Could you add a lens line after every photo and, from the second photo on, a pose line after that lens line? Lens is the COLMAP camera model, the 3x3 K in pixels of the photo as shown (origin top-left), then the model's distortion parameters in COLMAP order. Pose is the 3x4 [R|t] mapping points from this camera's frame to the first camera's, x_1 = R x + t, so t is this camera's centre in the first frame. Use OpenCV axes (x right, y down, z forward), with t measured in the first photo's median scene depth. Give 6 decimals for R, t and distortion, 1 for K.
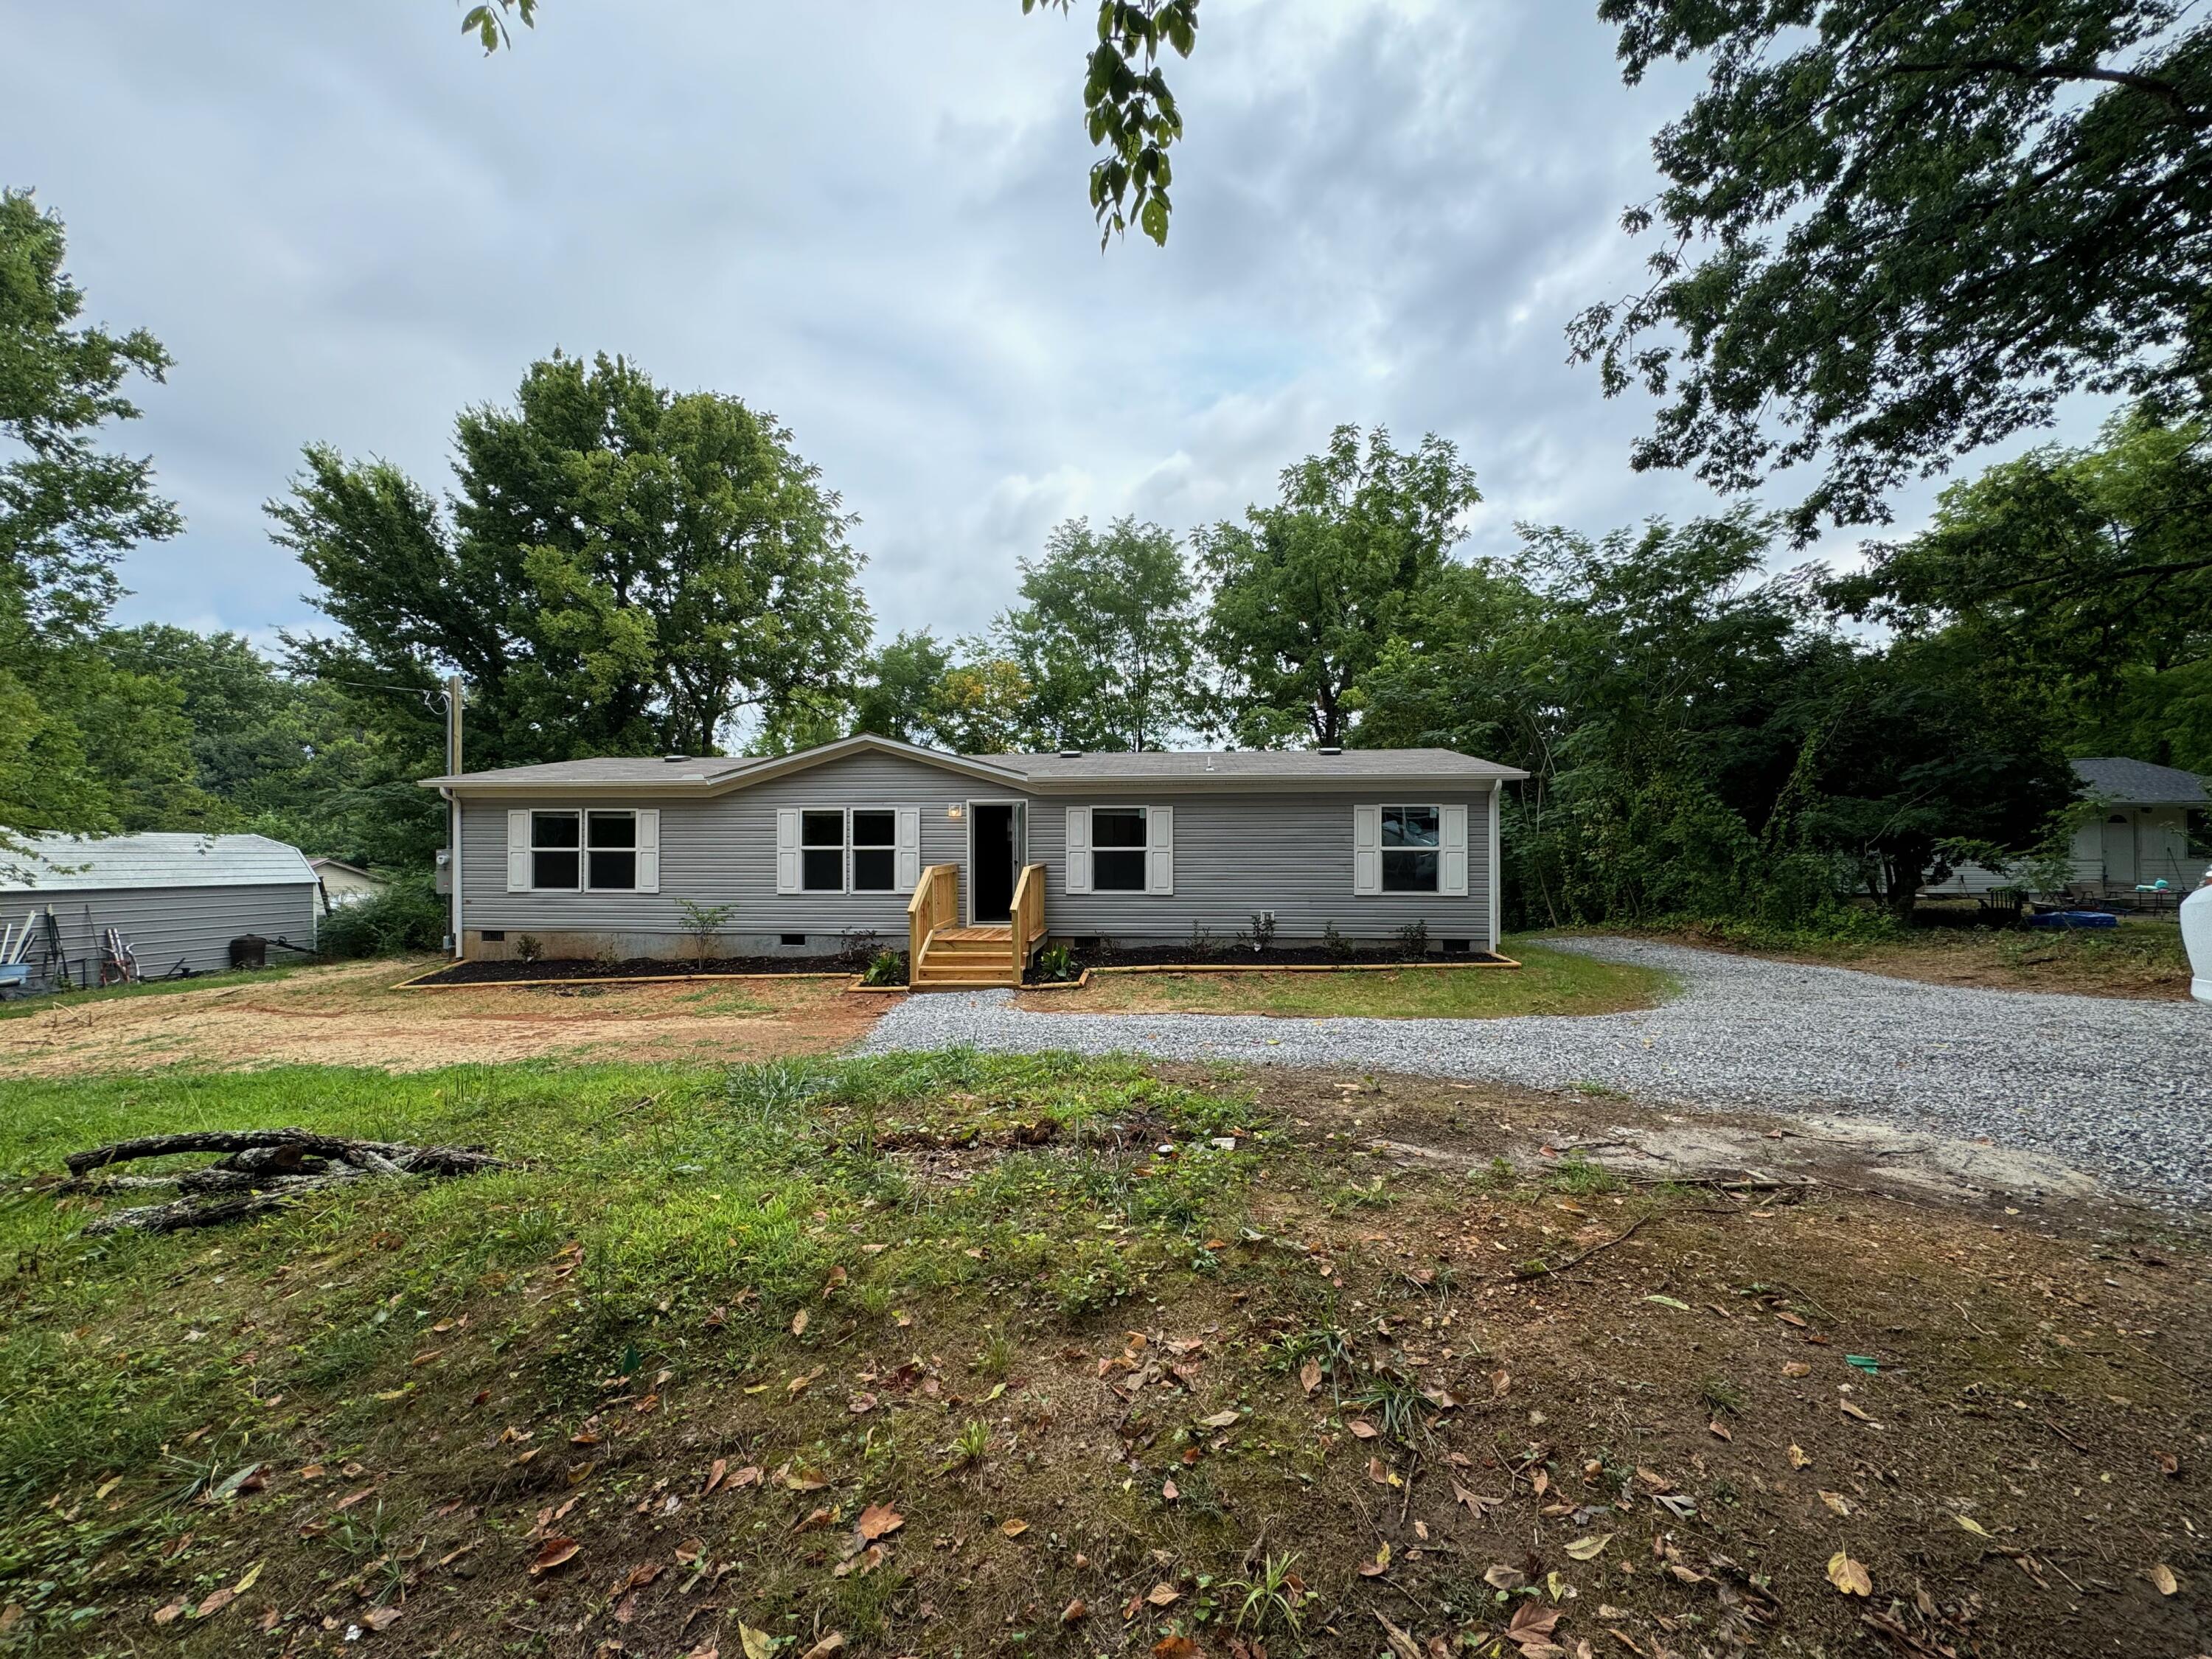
lens RADIAL K [[899.2, 0, 1131.0], [0, 899.2, 843.4], [0, 0, 1]] dist [-0.002086, -0.000009]
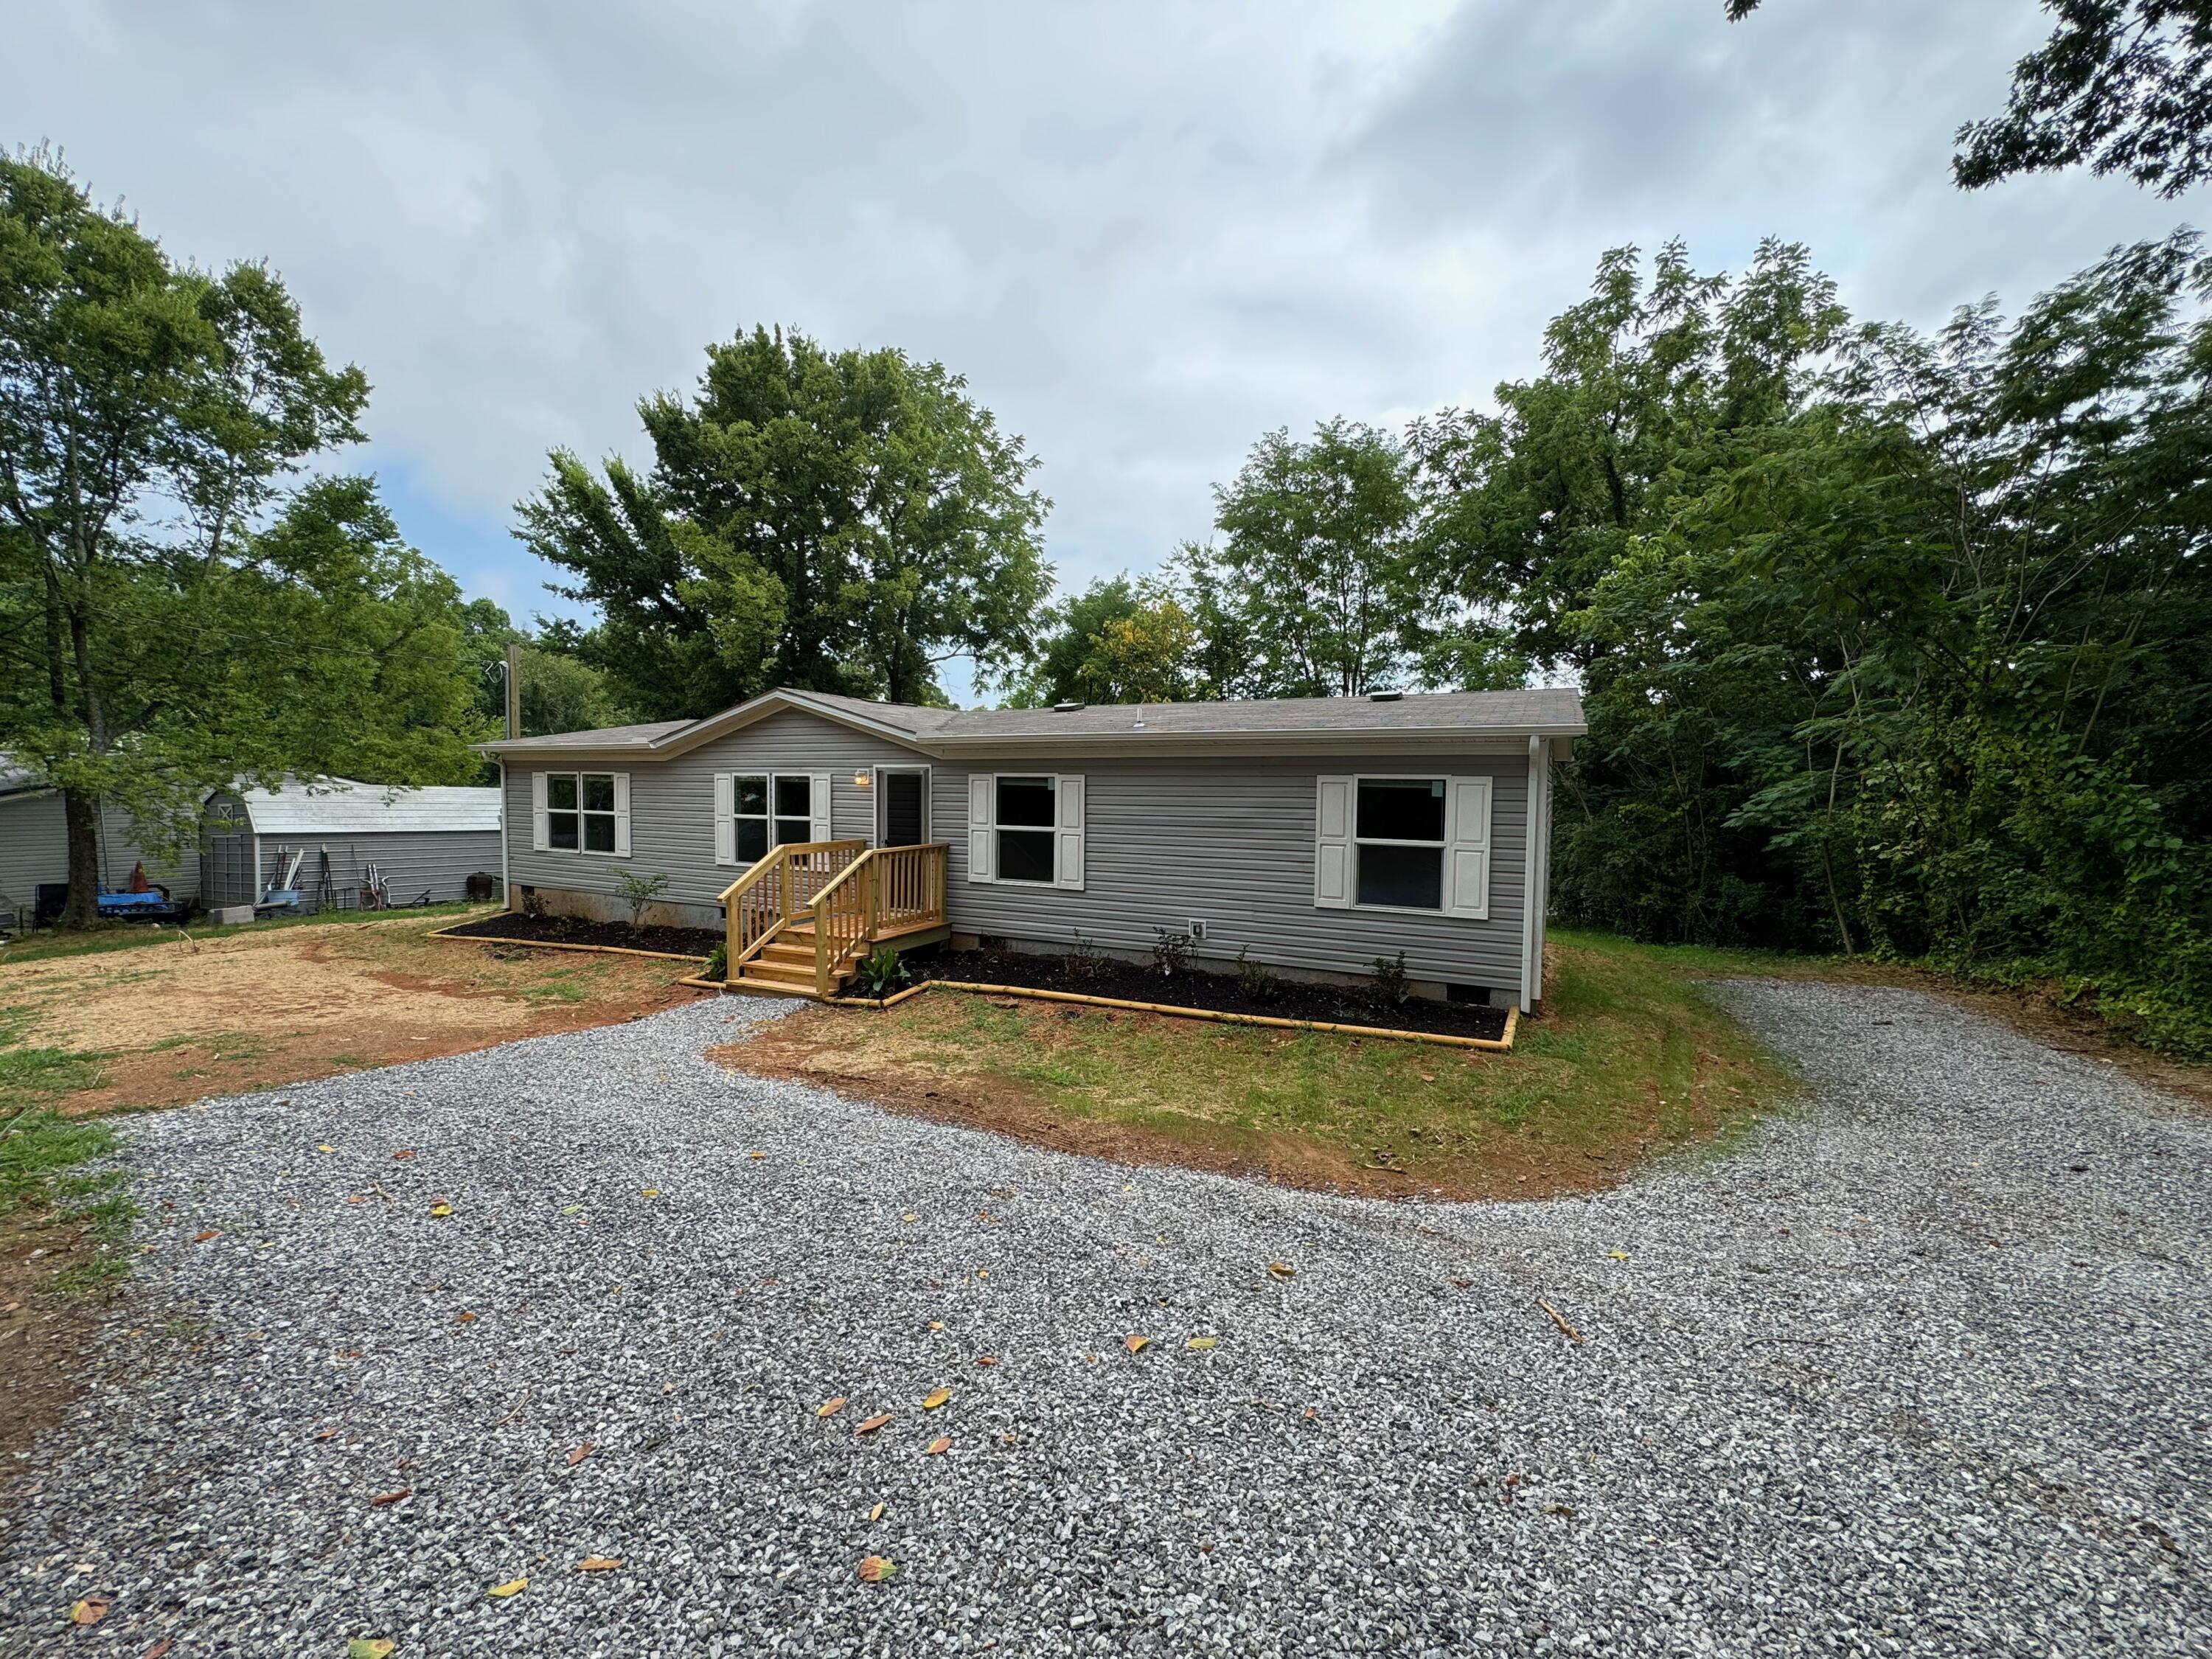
lens RADIAL K [[914.5, 0, 1098.1], [0, 914.5, 839.3], [0, 0, 1]] dist [0.001833, 0.000039]
pose [[0.923301, 0.034690, -0.382506, 0.329409], [-0.017037, 0.998632, 0.049442, -0.023437], [0.383698, -0.039133, 0.922629, 0.267529]]
